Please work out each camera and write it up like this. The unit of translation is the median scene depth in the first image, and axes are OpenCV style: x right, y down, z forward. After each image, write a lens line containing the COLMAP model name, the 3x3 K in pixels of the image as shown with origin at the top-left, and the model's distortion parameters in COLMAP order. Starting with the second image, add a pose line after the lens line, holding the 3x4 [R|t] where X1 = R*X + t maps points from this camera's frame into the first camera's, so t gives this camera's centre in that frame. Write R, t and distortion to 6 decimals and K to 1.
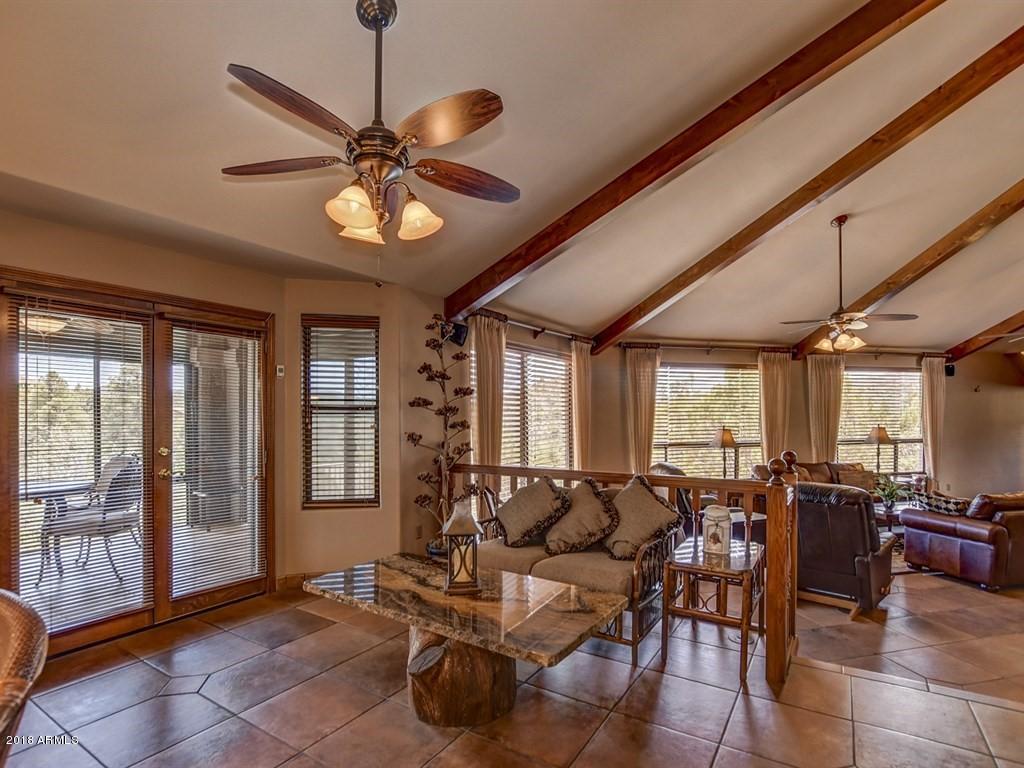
lens RADIAL K [[515.2, 0, 510.9], [0, 515.2, 415.9], [0, 0, 1]] dist [0.001237, 0.000079]
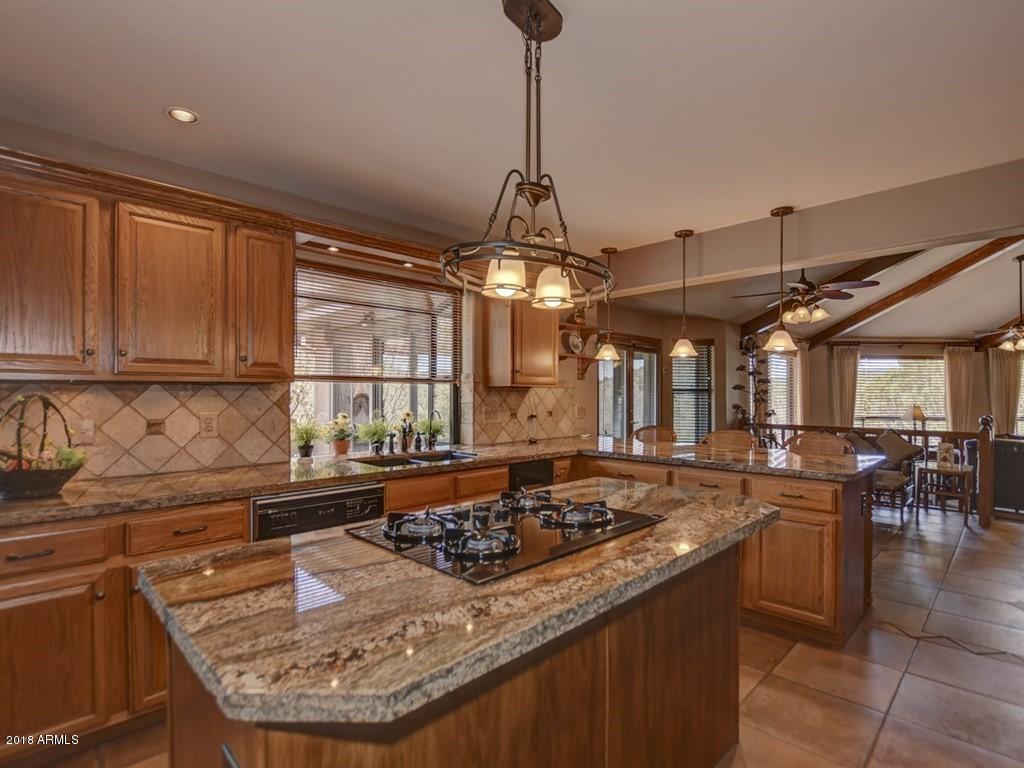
lens RADIAL K [[511.4, 0, 512.0], [0, 511.4, 390.9], [0, 0, 1]] dist [-0.000117, -0.000526]
pose [[0.977732, 0.005961, -0.209773, -0.314096], [-0.007151, 0.999962, -0.004913, 0.000329], [0.209736, 0.006304, 0.977738, -0.483110]]
